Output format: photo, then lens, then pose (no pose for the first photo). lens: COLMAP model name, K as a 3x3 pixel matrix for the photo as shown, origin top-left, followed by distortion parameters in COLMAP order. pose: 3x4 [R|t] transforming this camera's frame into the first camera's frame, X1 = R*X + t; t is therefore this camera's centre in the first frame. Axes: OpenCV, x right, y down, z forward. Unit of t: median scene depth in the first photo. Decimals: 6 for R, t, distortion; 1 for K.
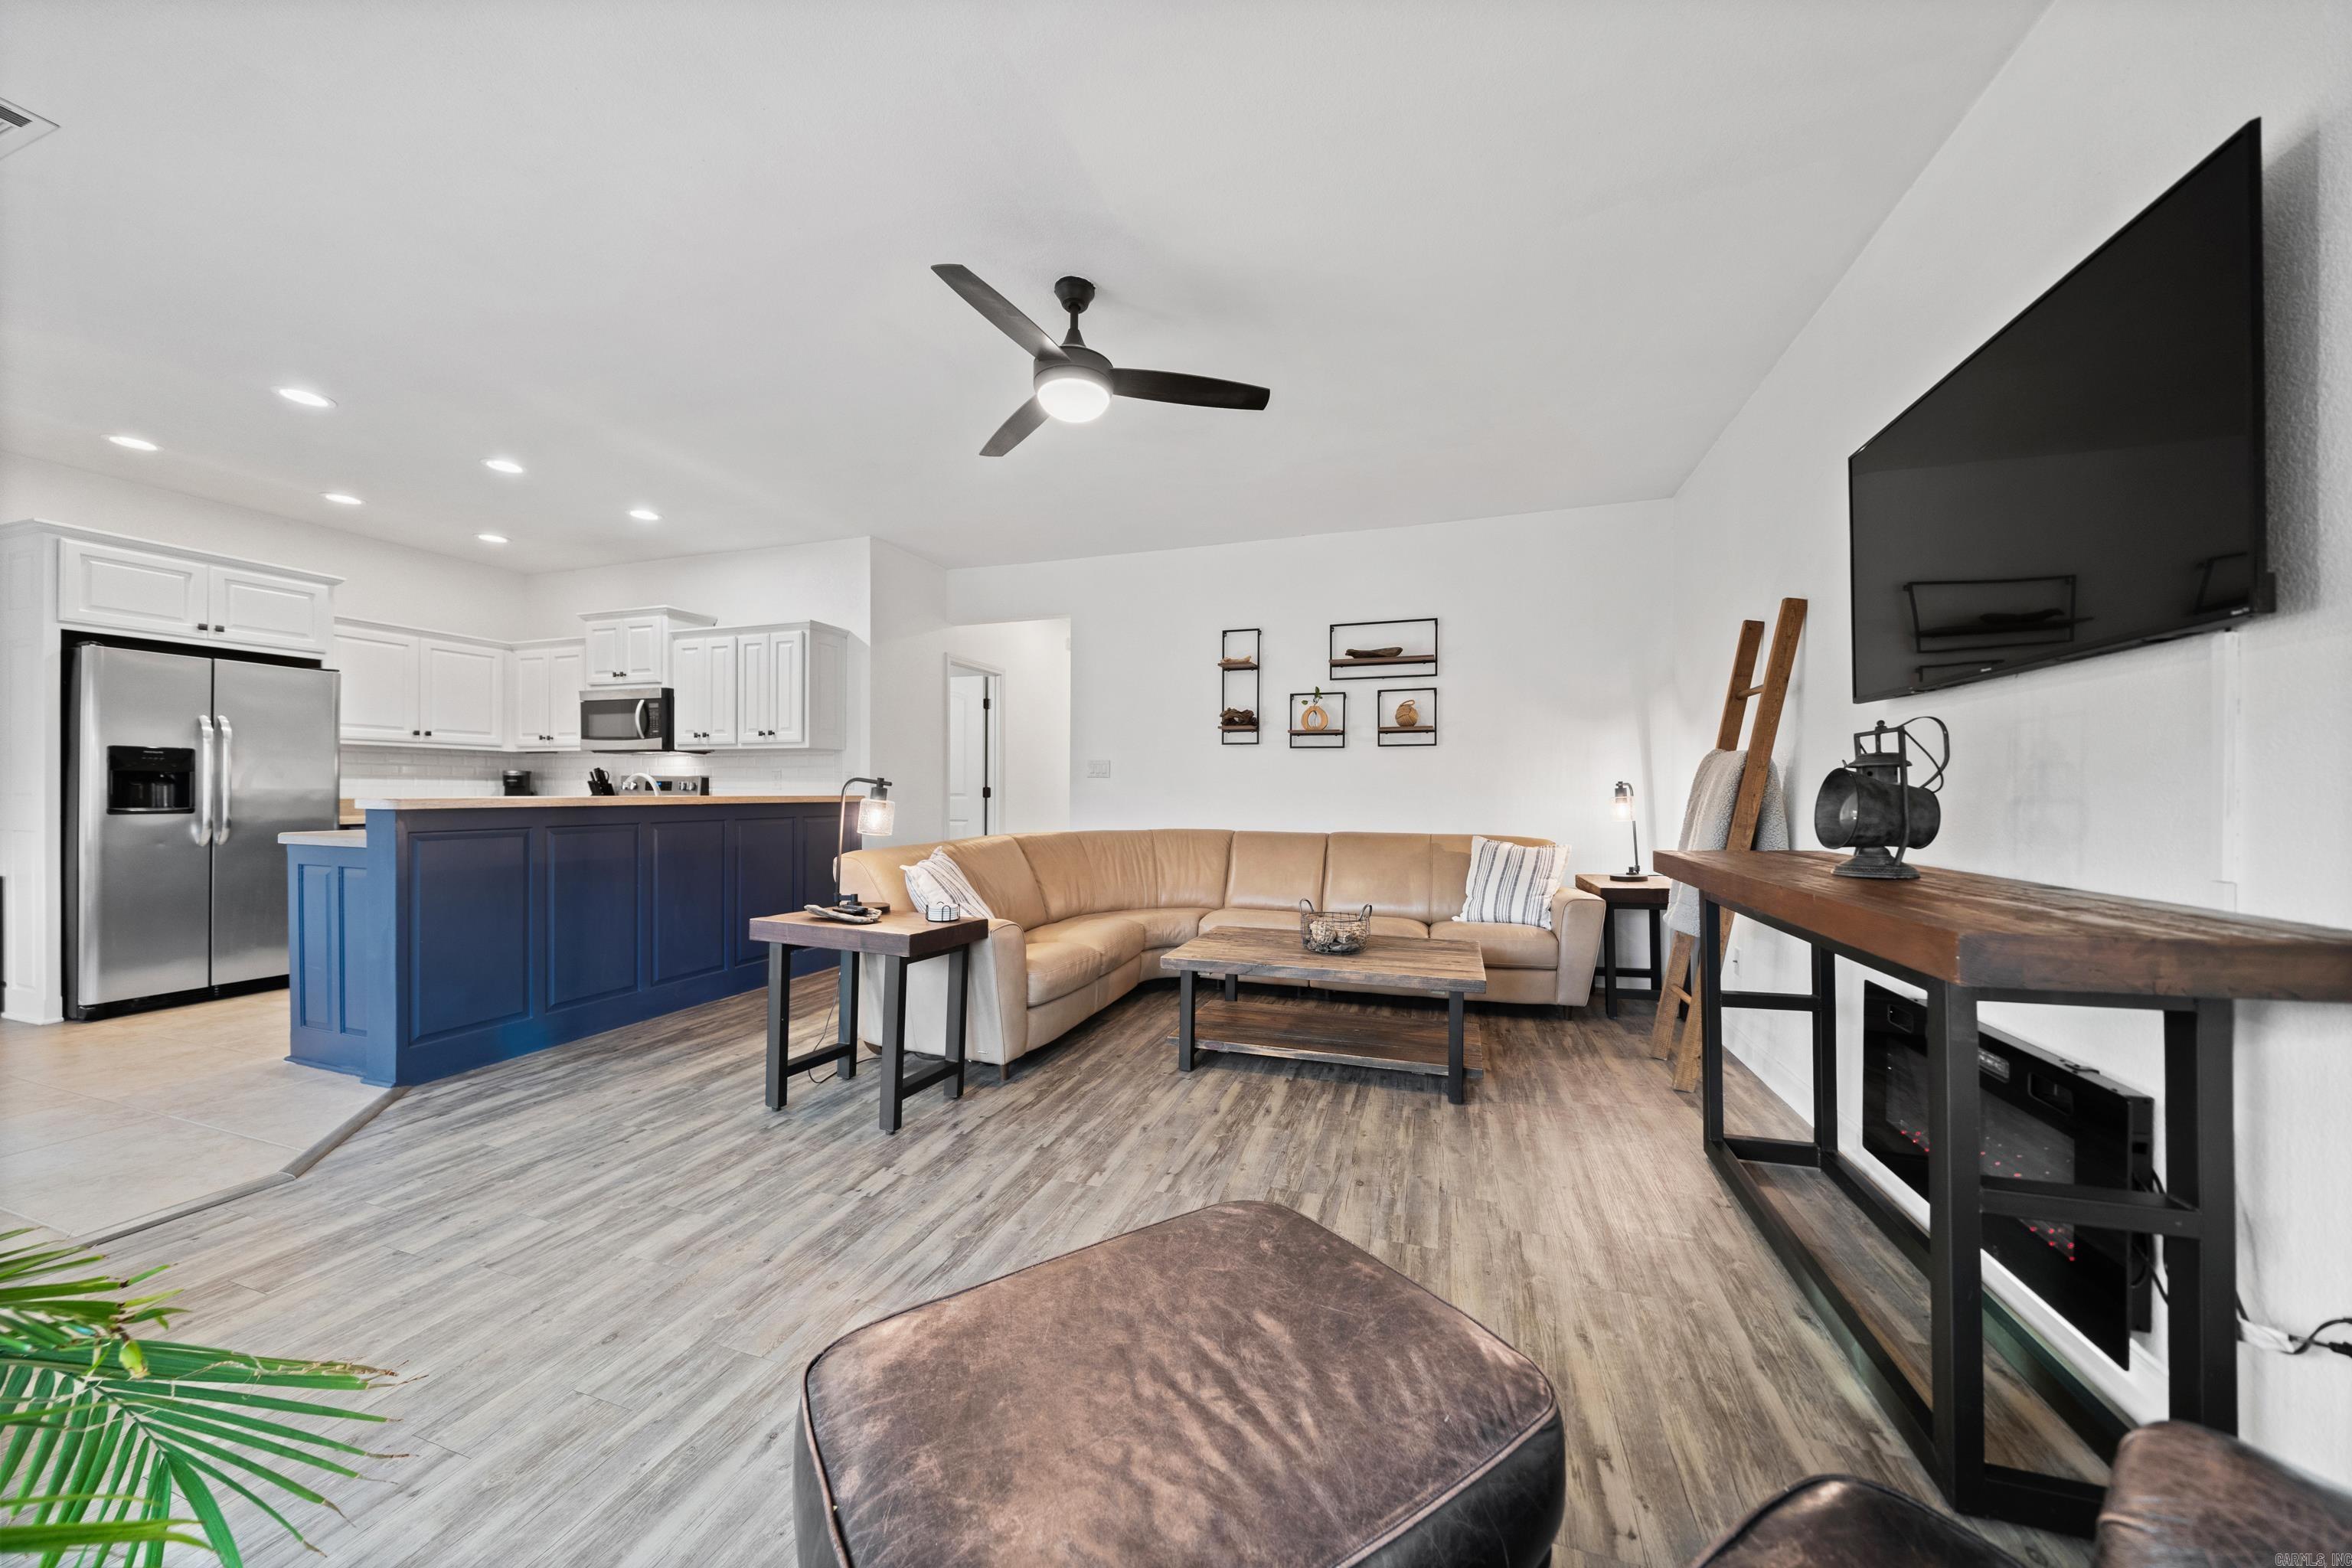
lens RADIAL K [[836.6, 0, 1172.3], [0, 836.6, 802.5], [0, 0, 1]] dist [0.000566, 0.000149]
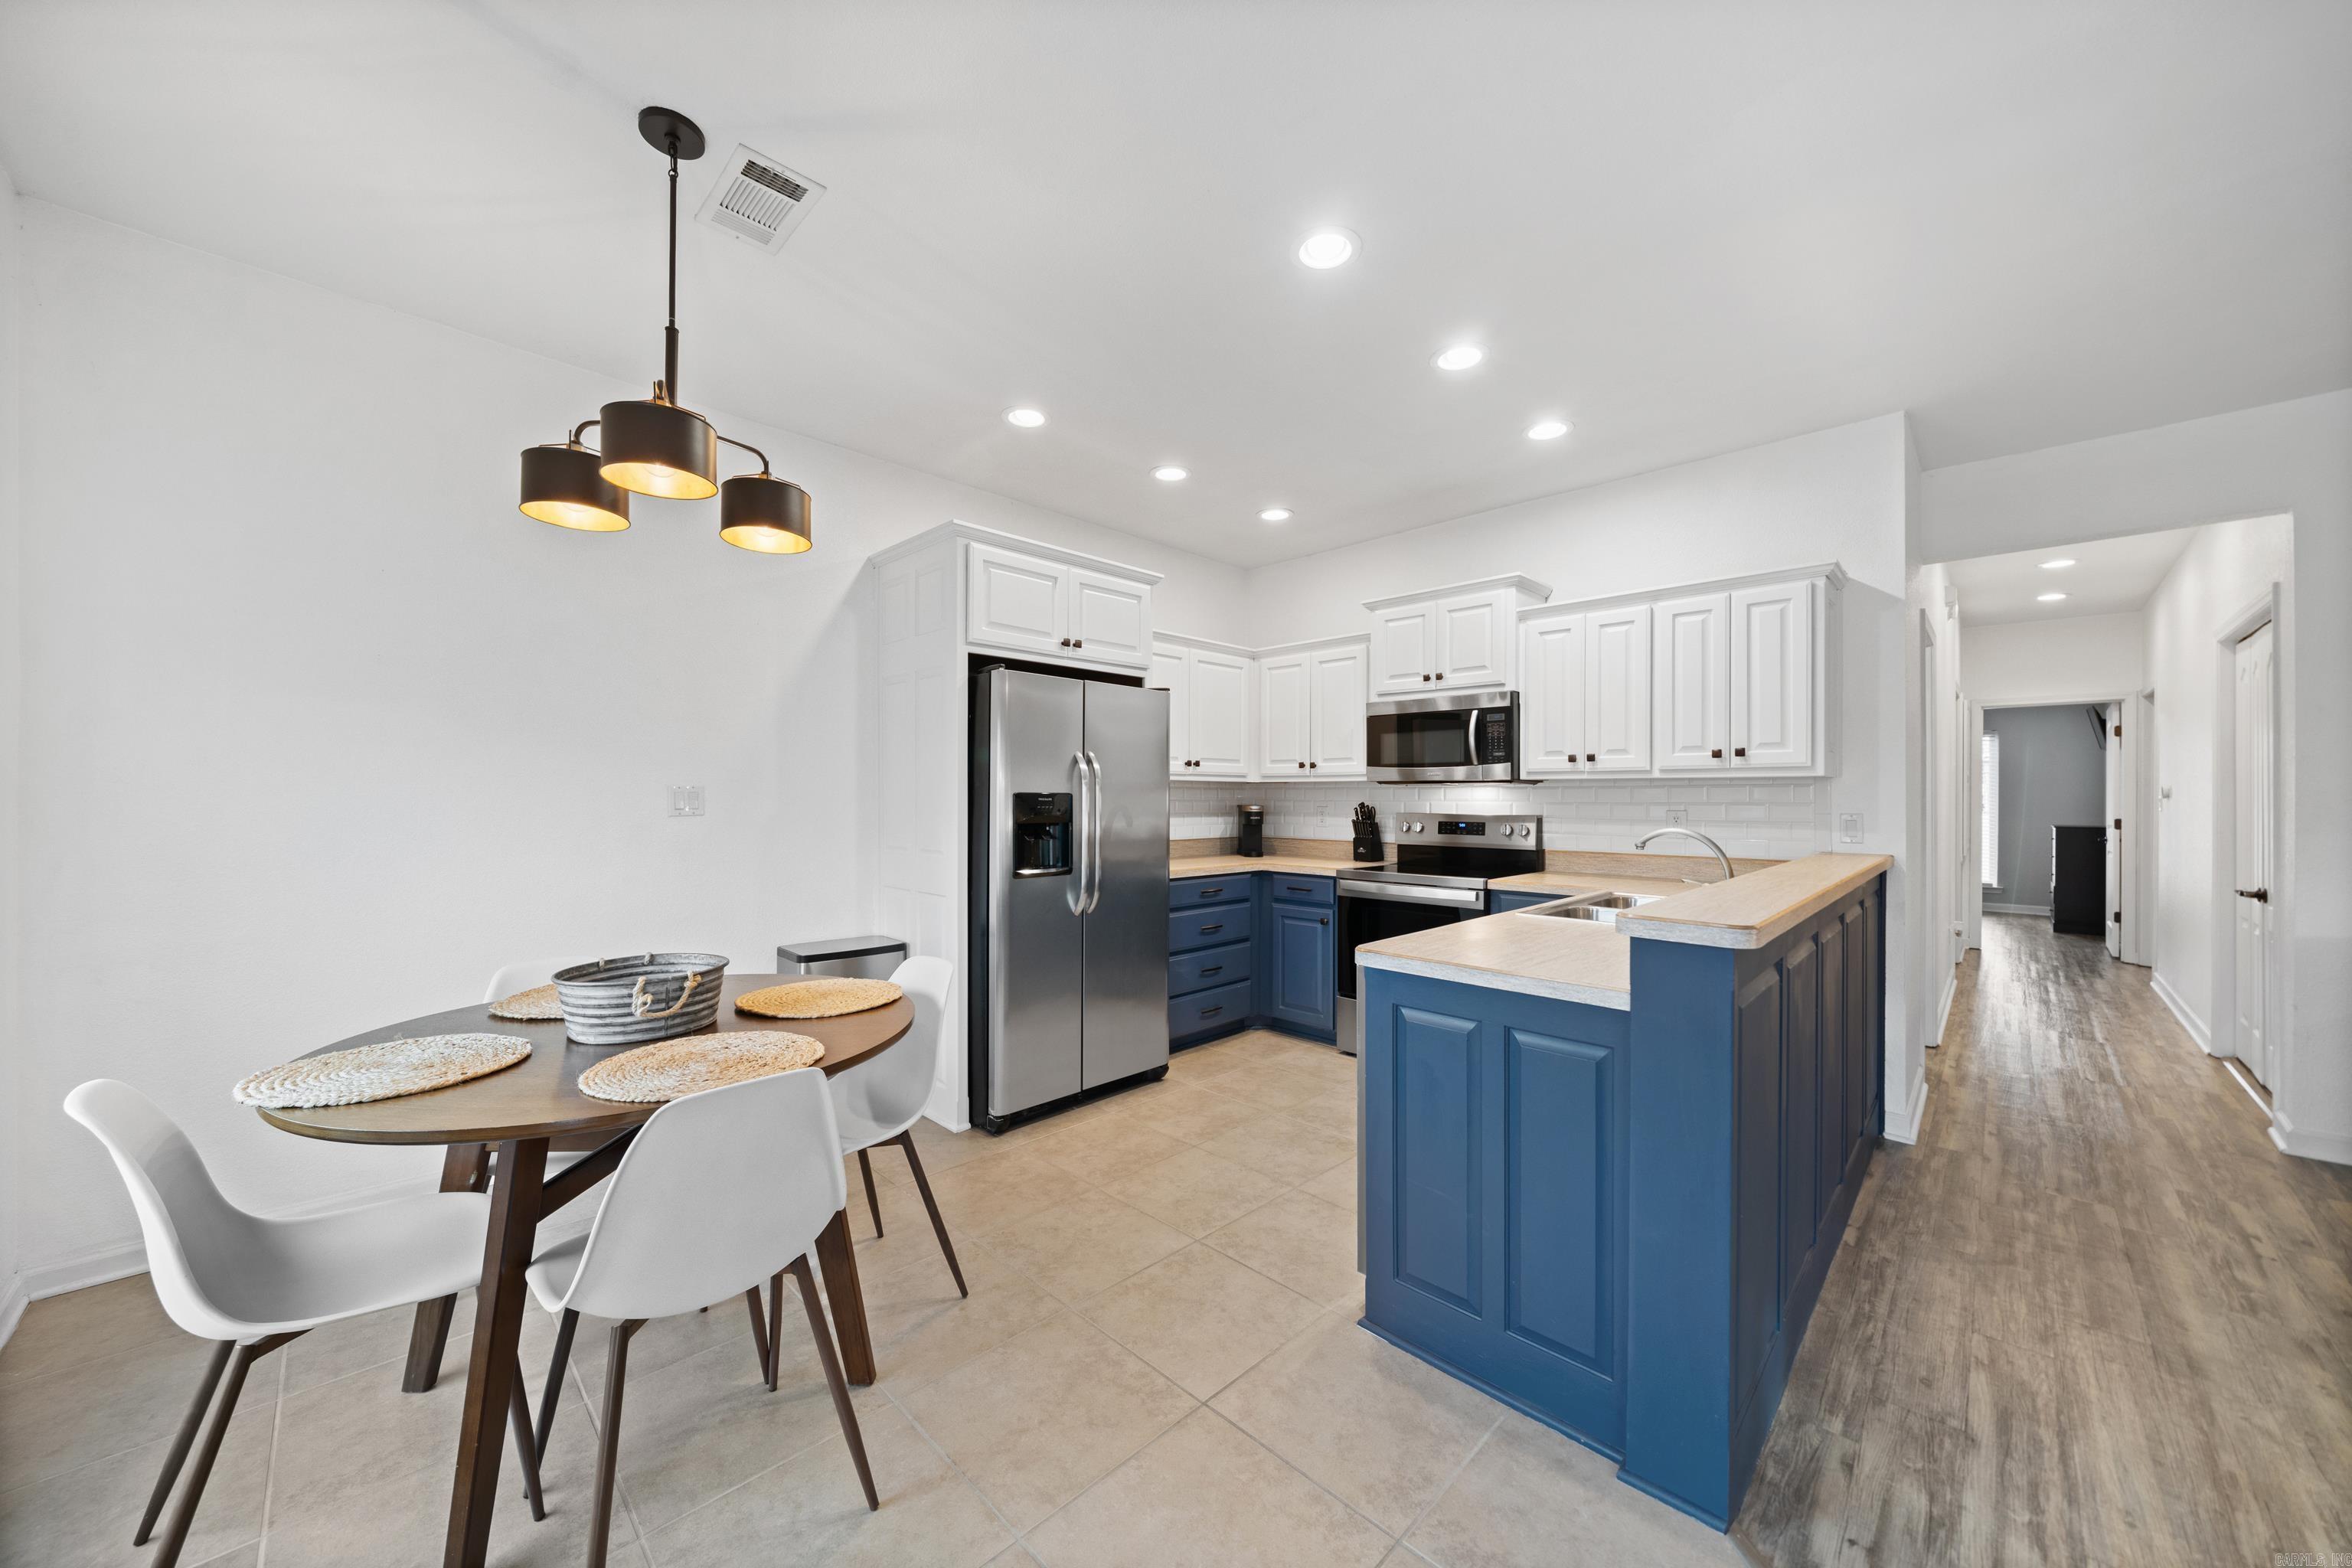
lens RADIAL K [[856.5, 0, 1172.5], [0, 856.5, 810.2], [0, 0, 1]] dist [-0.000398, -0.000006]
pose [[0.899477, 0.003307, -0.436956, -0.634104], [-0.003143, 0.999994, 0.001099, -0.043515], [0.436958, 0.000385, 0.899482, 0.268373]]
